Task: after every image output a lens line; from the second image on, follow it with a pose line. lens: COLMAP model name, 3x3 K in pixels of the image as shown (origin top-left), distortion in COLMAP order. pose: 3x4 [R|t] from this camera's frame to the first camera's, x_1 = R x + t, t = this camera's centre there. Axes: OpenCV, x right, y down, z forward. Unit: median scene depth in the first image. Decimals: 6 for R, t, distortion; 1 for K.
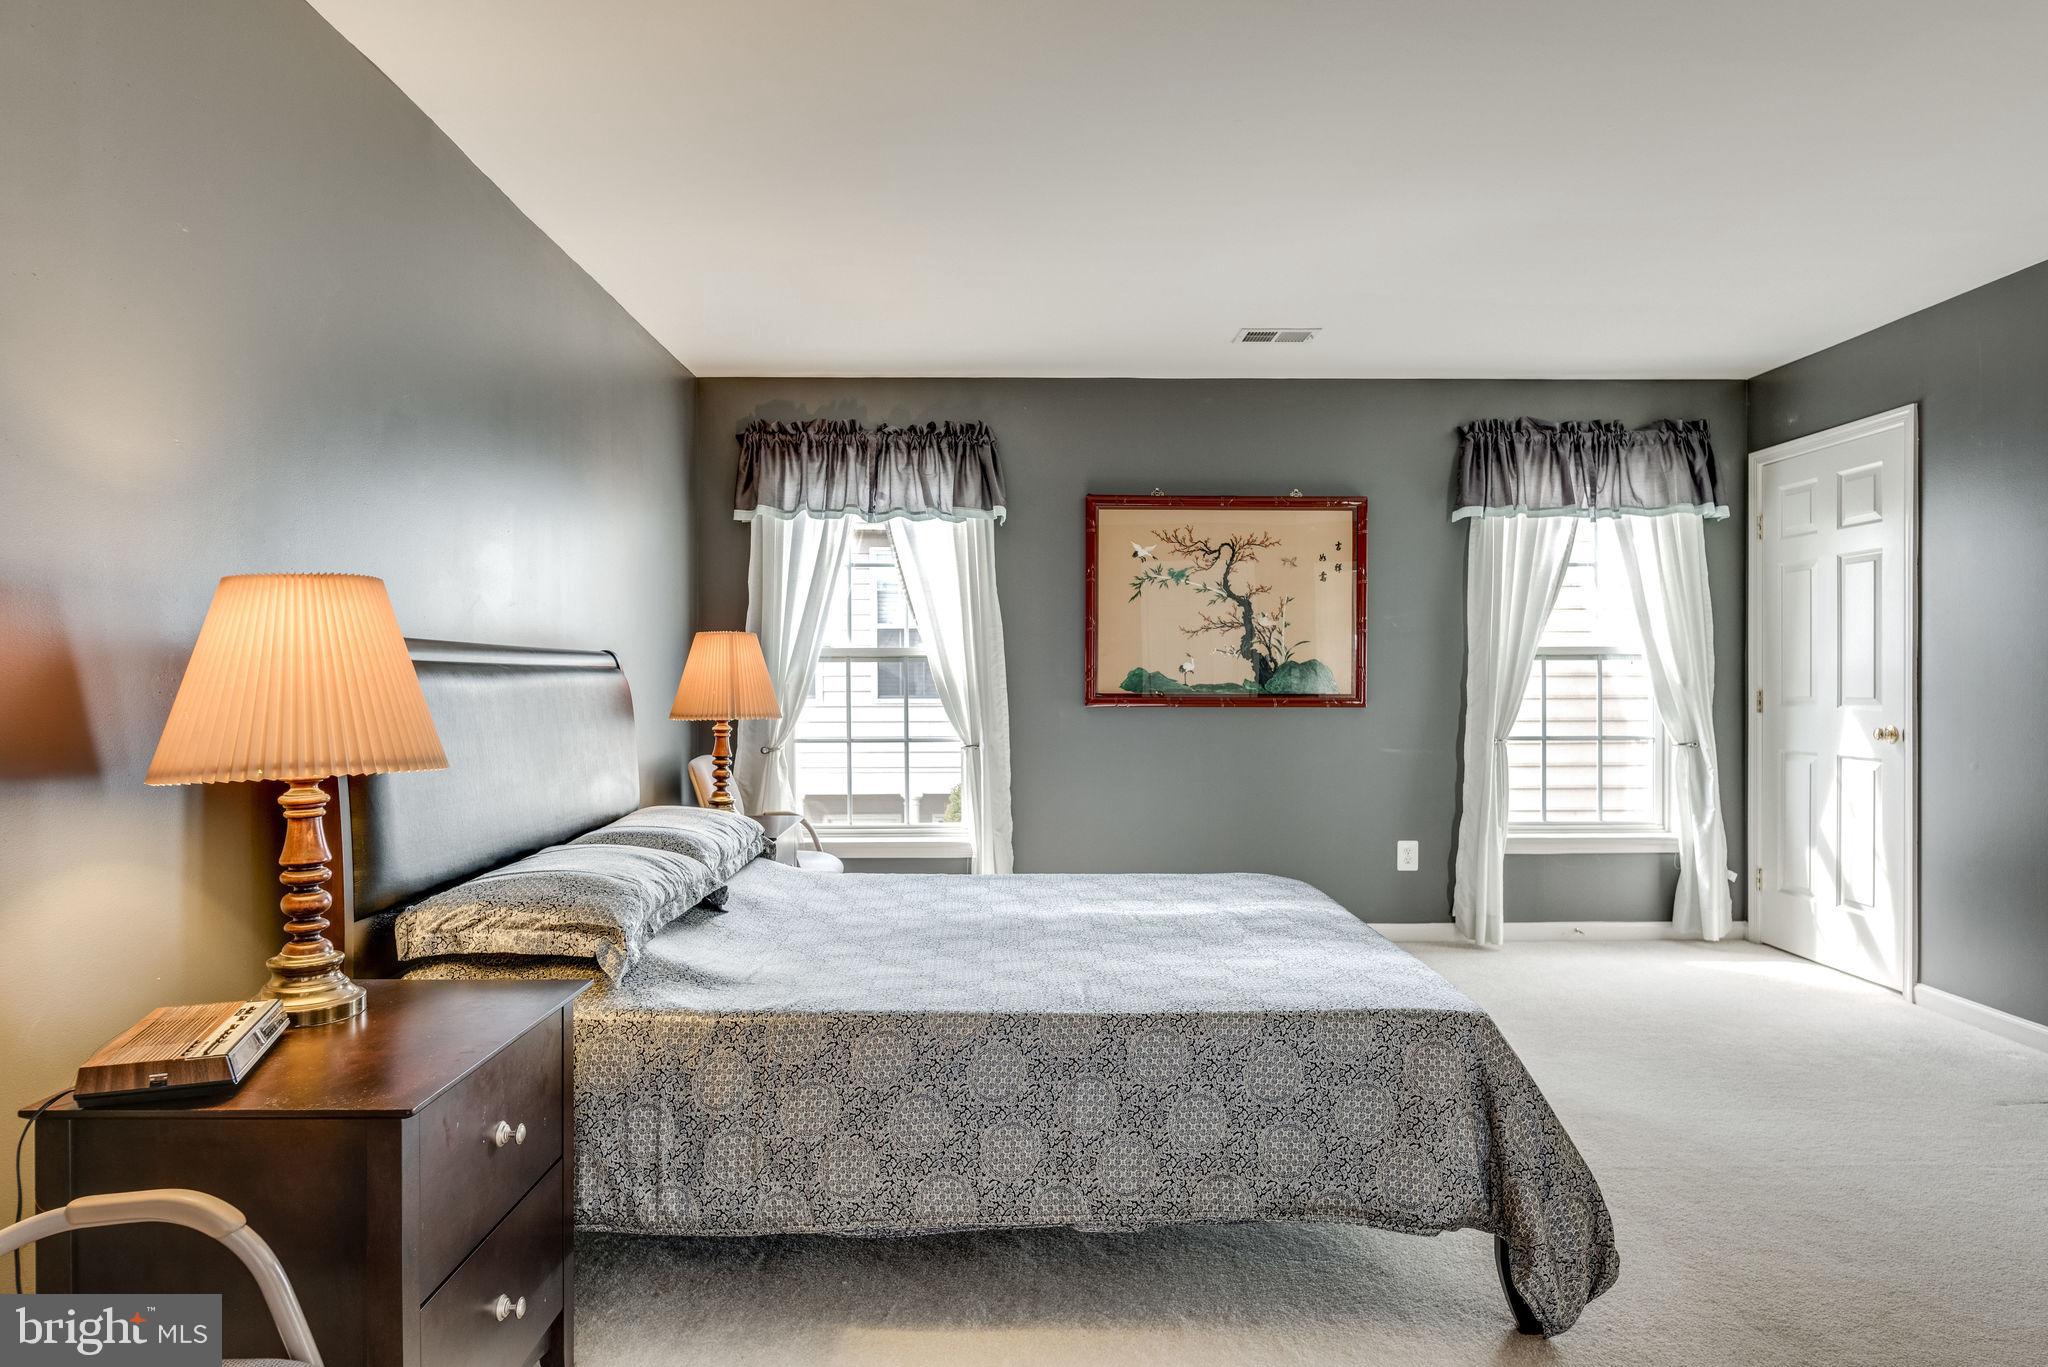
lens RADIAL K [[1213.9, 0, 1028.3], [0, 1213.9, 676.0], [0, 0, 1]] dist [-0.009270, 0.001944]
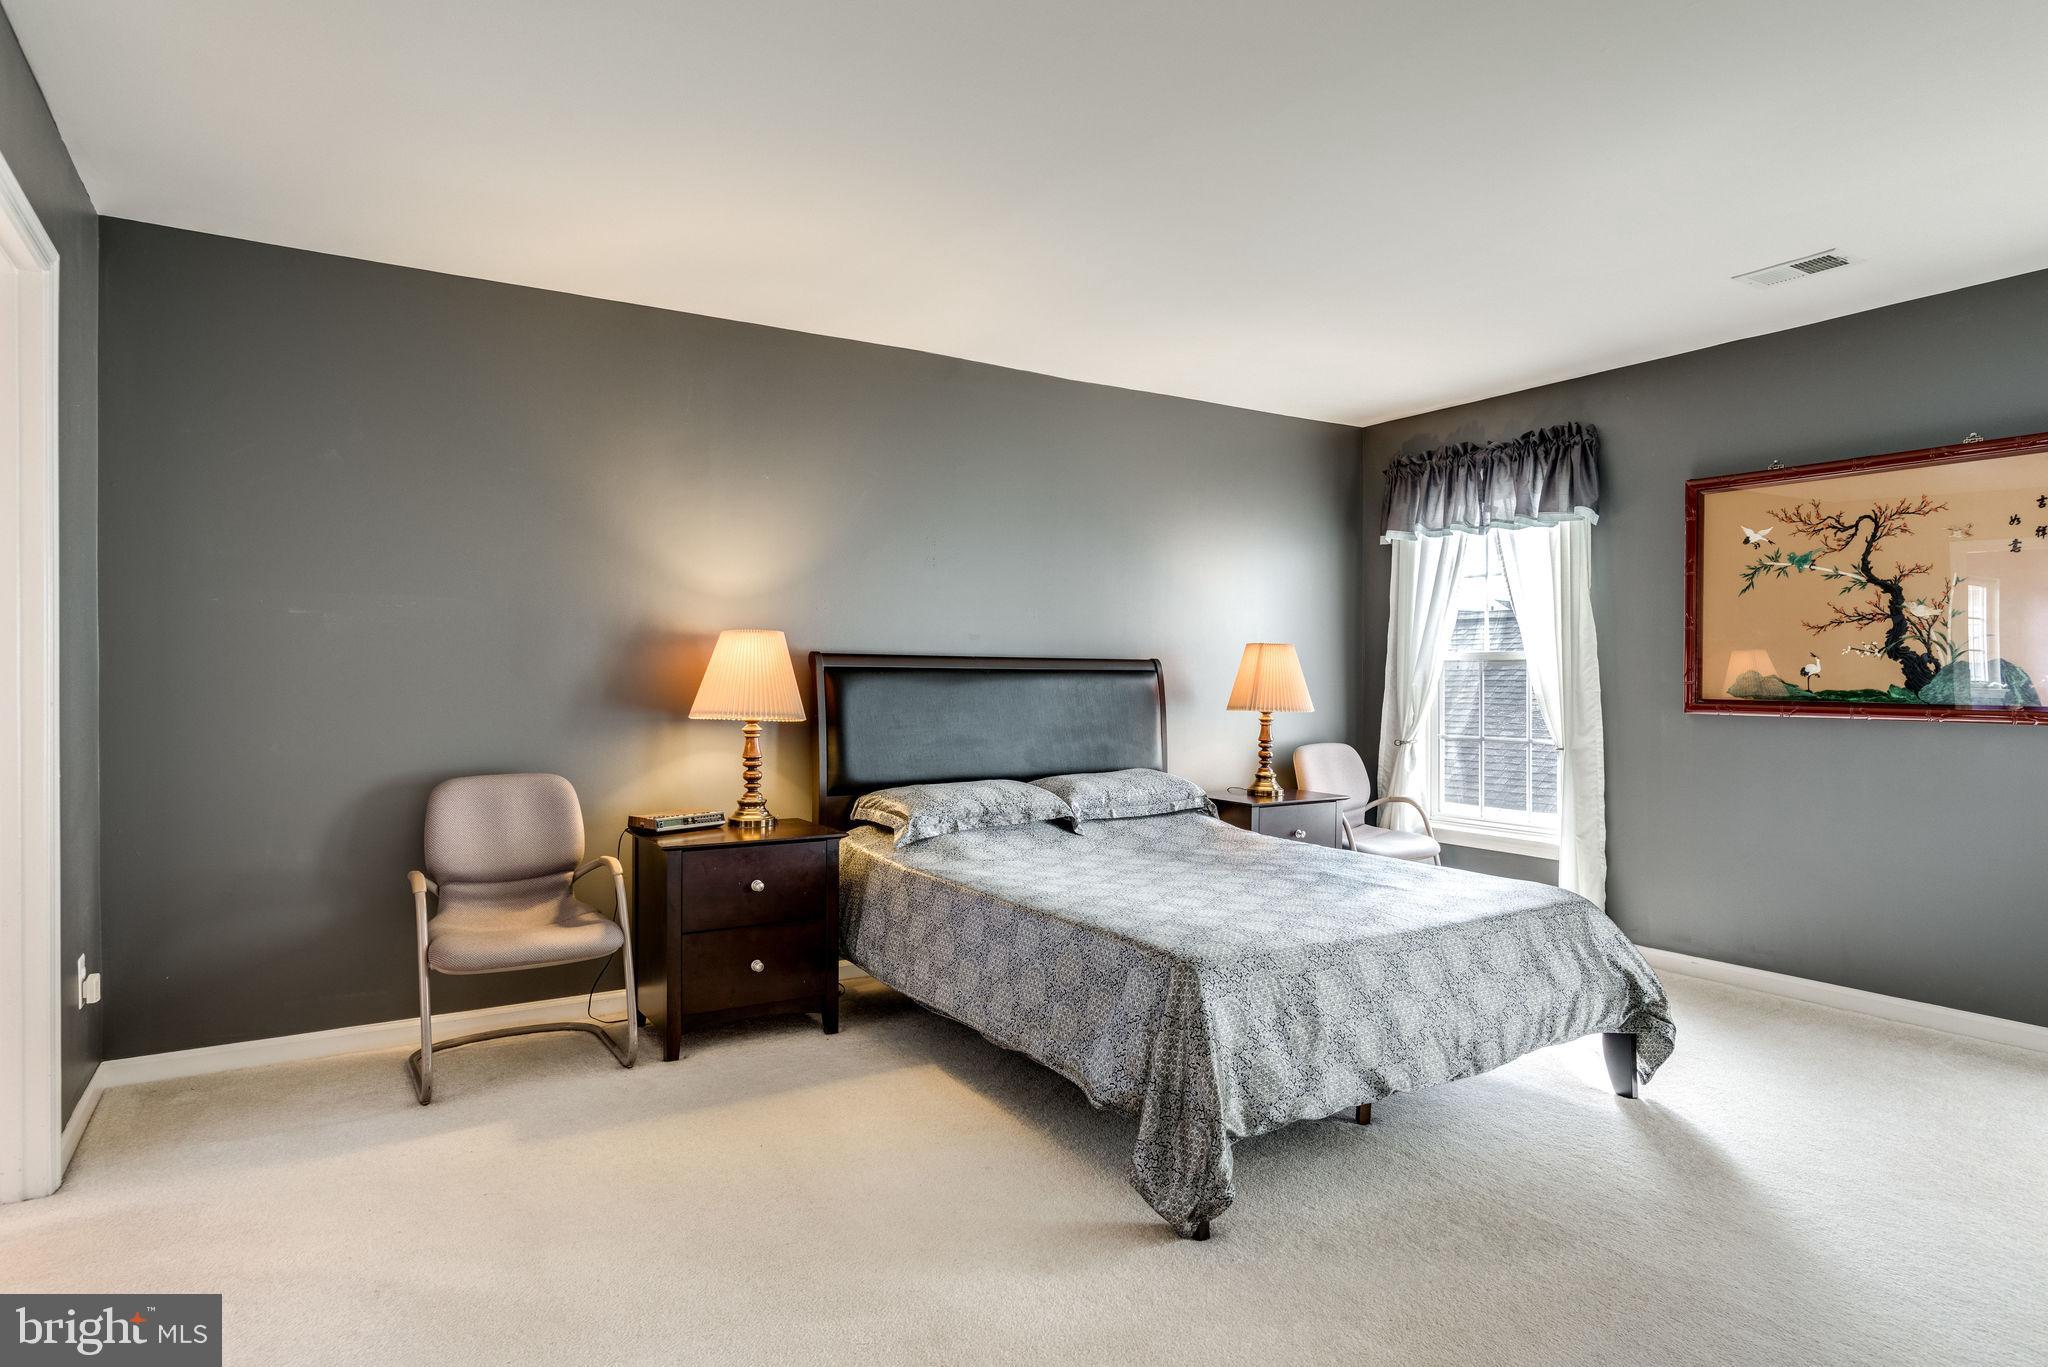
lens RADIAL K [[1213.9, 0, 1028.1], [0, 1213.9, 679.3], [0, 0, 1]] dist [-0.009270, 0.001944]
pose [[0.495868, 0.004789, -0.868384, 0.586359], [-0.006144, 0.999979, 0.002006, 0.000933], [0.868376, 0.004340, 0.495887, 0.119986]]
